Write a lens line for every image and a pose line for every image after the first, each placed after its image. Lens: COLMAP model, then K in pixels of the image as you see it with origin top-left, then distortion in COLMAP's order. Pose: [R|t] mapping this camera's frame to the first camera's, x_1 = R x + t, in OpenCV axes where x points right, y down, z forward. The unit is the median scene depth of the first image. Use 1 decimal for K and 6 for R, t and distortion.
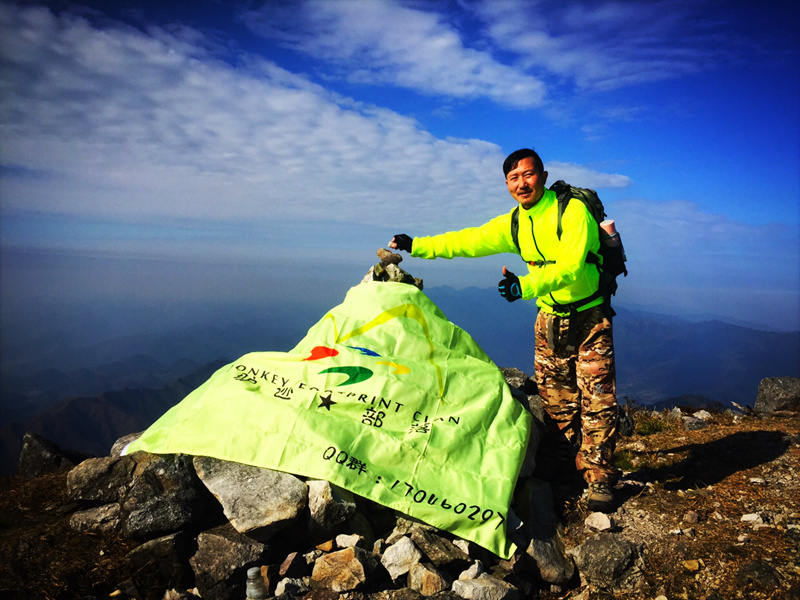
lens RADIAL K [[651.5, 0, 400.0], [0, 651.5, 300.0], [0, 0, 1]] dist [0.112953, -0.132120]
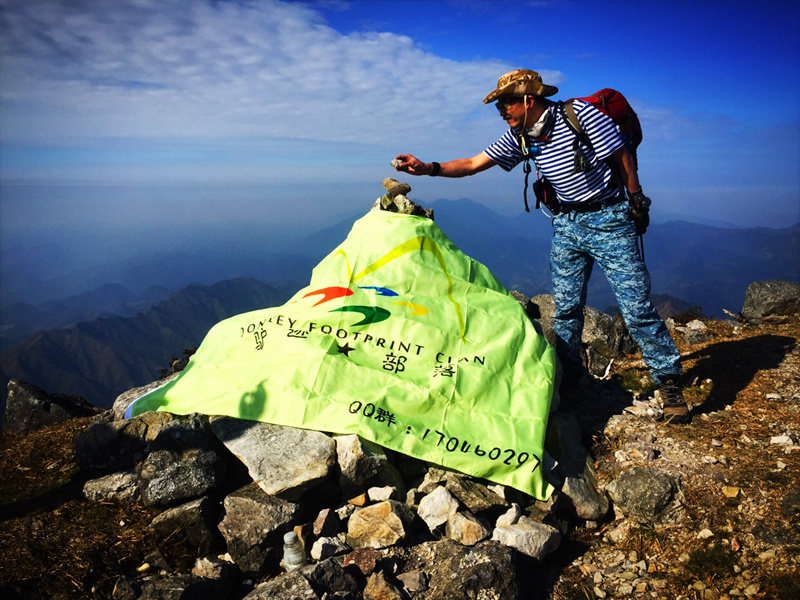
lens RADIAL K [[651.5, 0, 400.0], [0, 651.5, 300.0], [0, 0, 1]] dist [0.112953, -0.132120]
pose [[0.997964, -0.050578, 0.038863, -0.072641], [0.045153, 0.990532, 0.129646, -0.035988], [-0.045053, -0.127627, 0.990798, 0.086111]]
